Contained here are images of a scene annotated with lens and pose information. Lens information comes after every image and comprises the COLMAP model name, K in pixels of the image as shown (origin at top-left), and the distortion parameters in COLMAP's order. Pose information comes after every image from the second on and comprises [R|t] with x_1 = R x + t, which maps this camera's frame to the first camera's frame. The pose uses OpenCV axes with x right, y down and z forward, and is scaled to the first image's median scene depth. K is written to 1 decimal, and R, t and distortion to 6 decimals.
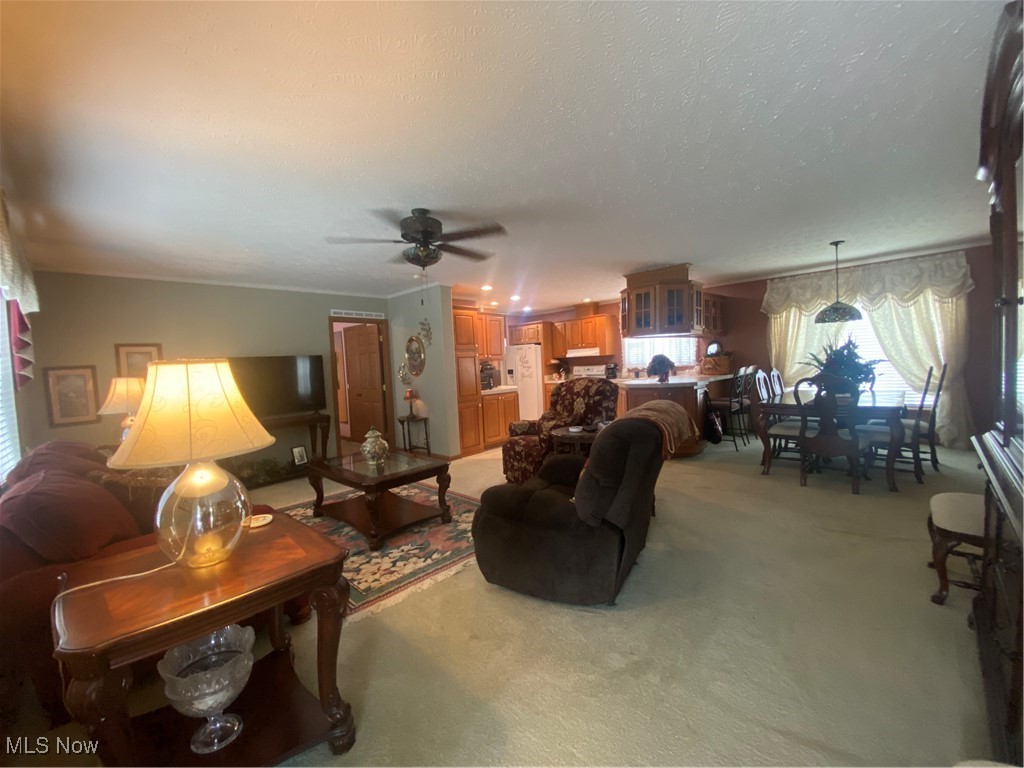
lens RADIAL K [[413.9, 0, 514.8], [0, 413.9, 382.7], [0, 0, 1]] dist [0.032004, -0.026561]
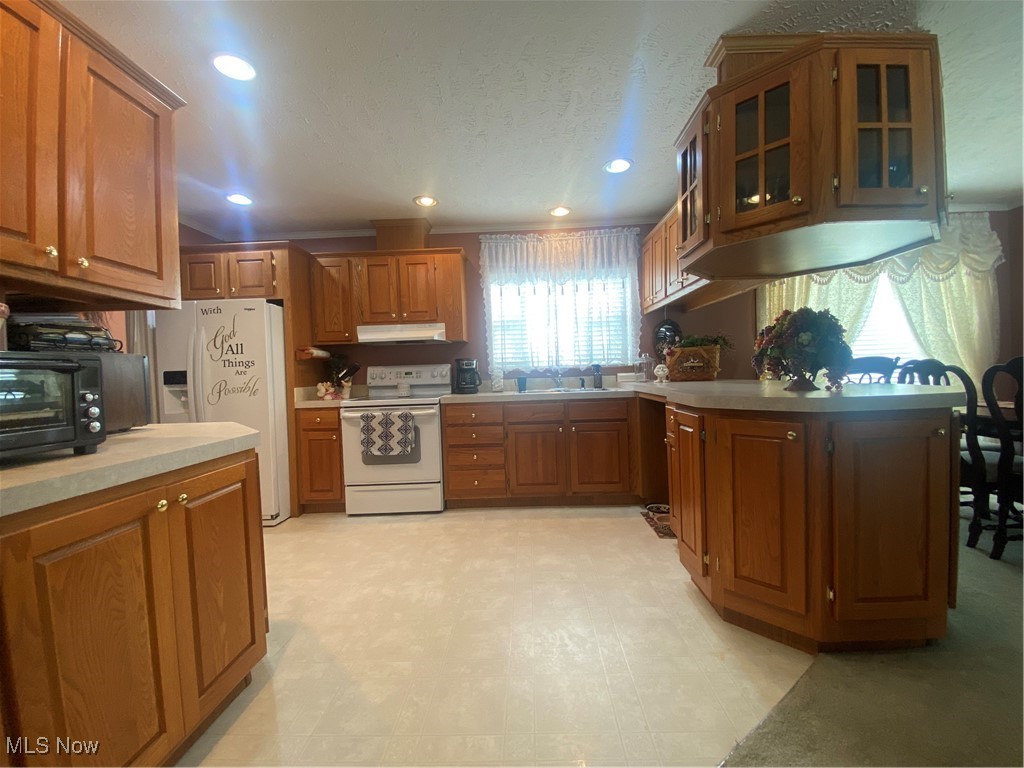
lens RADIAL K [[414.8, 0, 514.9], [0, 414.8, 383.3], [0, 0, 1]] dist [0.028273, -0.024101]
pose [[0.744499, 0.007682, 0.667579, -0.055367], [0.026293, 0.998821, -0.040816, -0.000793], [-0.667105, 0.047940, 0.743419, 1.006491]]
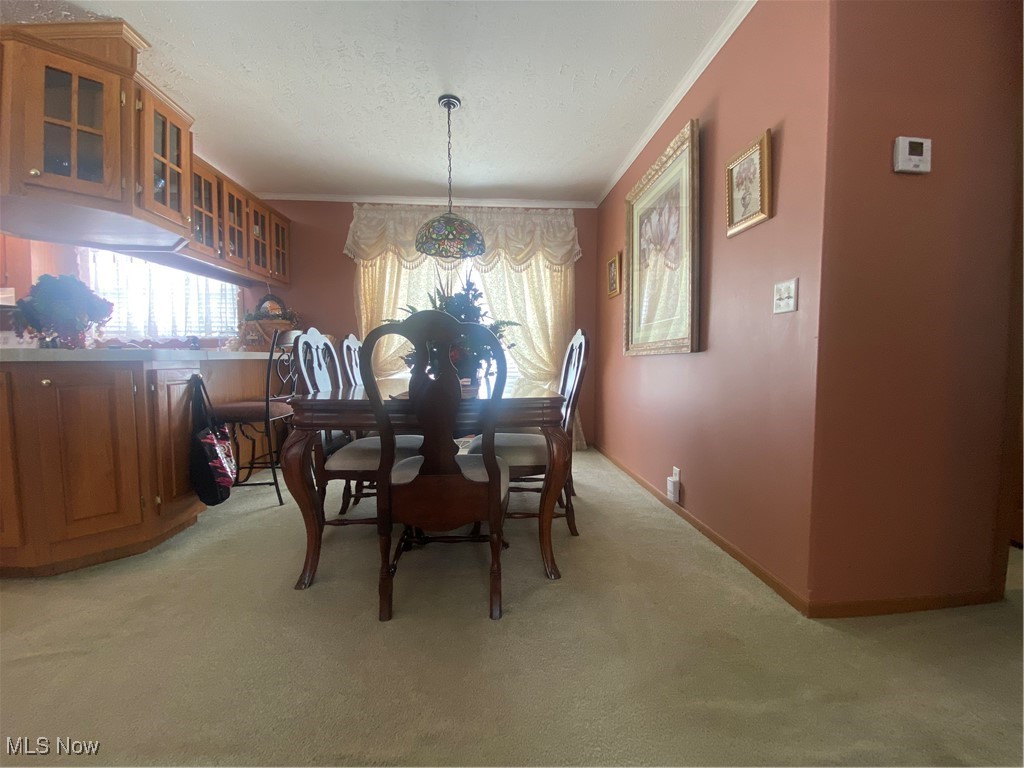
lens RADIAL K [[413.9, 0, 514.8], [0, 413.9, 382.7], [0, 0, 1]] dist [0.032004, -0.026561]
pose [[0.666752, 0.006313, 0.745253, 0.382843], [0.004229, 0.999916, -0.012254, 0.033235], [-0.745268, 0.011322, 0.666669, 0.520588]]
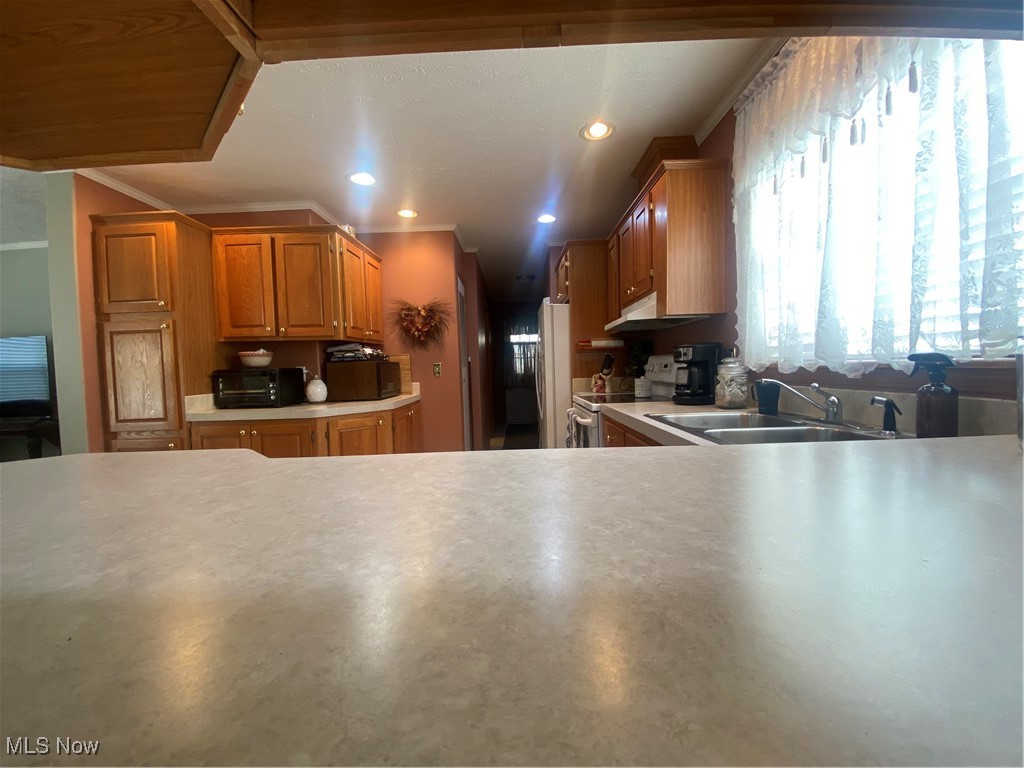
lens RADIAL K [[411.0, 0, 512.0], [0, 411.0, 384.0], [0, 0, 1]] dist [0.033309, -0.032332]
pose [[0.689233, 0.058215, -0.722197, 0.554819], [-0.035928, 0.998287, 0.046182, -0.048271], [0.723648, -0.005883, 0.690144, 1.175013]]
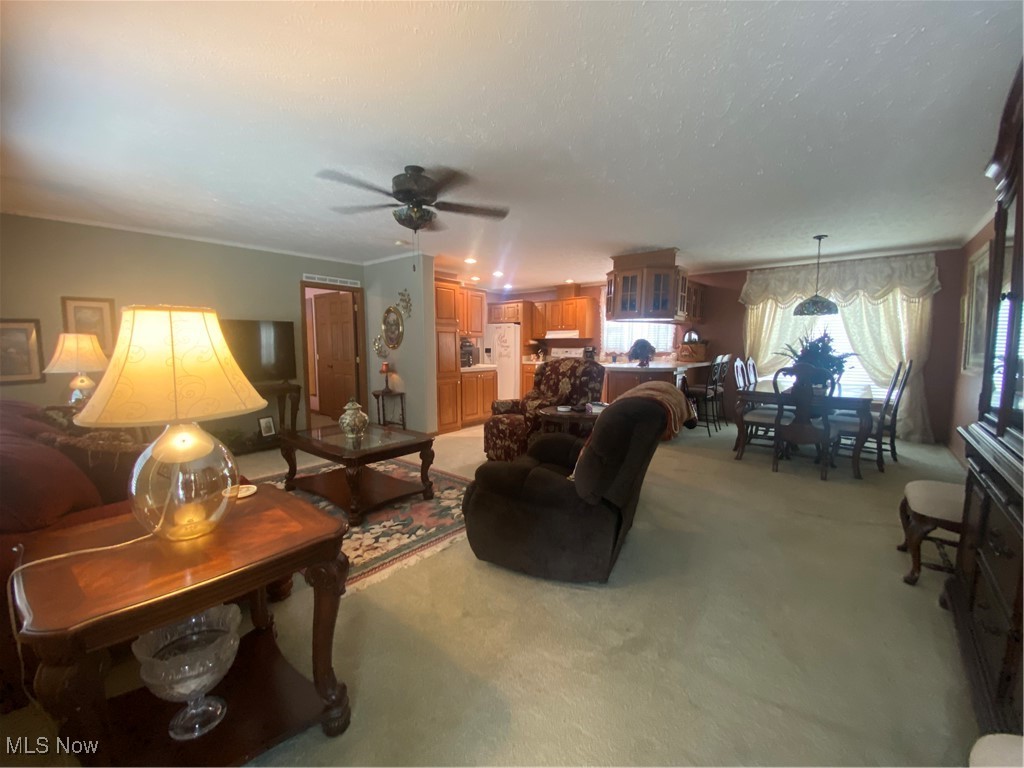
lens RADIAL K [[414.8, 0, 514.9], [0, 414.8, 383.3], [0, 0, 1]] dist [0.028273, -0.024101]
pose [[0.996206, 0.041430, 0.076533, -0.032852], [-0.044927, 0.997997, 0.044548, 0.008943], [-0.074534, -0.047817, 0.996071, 0.018185]]
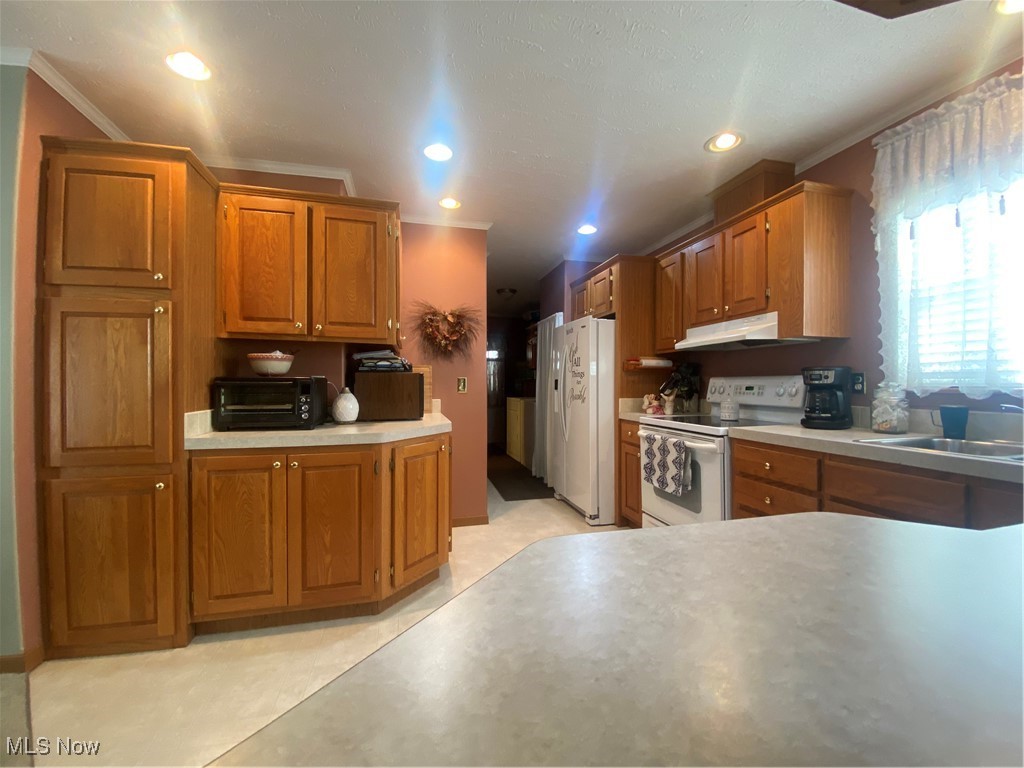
lens RADIAL K [[413.9, 0, 514.8], [0, 413.9, 382.7], [0, 0, 1]] dist [0.032004, -0.026561]
pose [[0.847885, 0.047896, -0.528013, 0.329436], [-0.065418, 0.997752, -0.014543, -0.033849], [0.526129, 0.046872, 0.849112, 1.078979]]
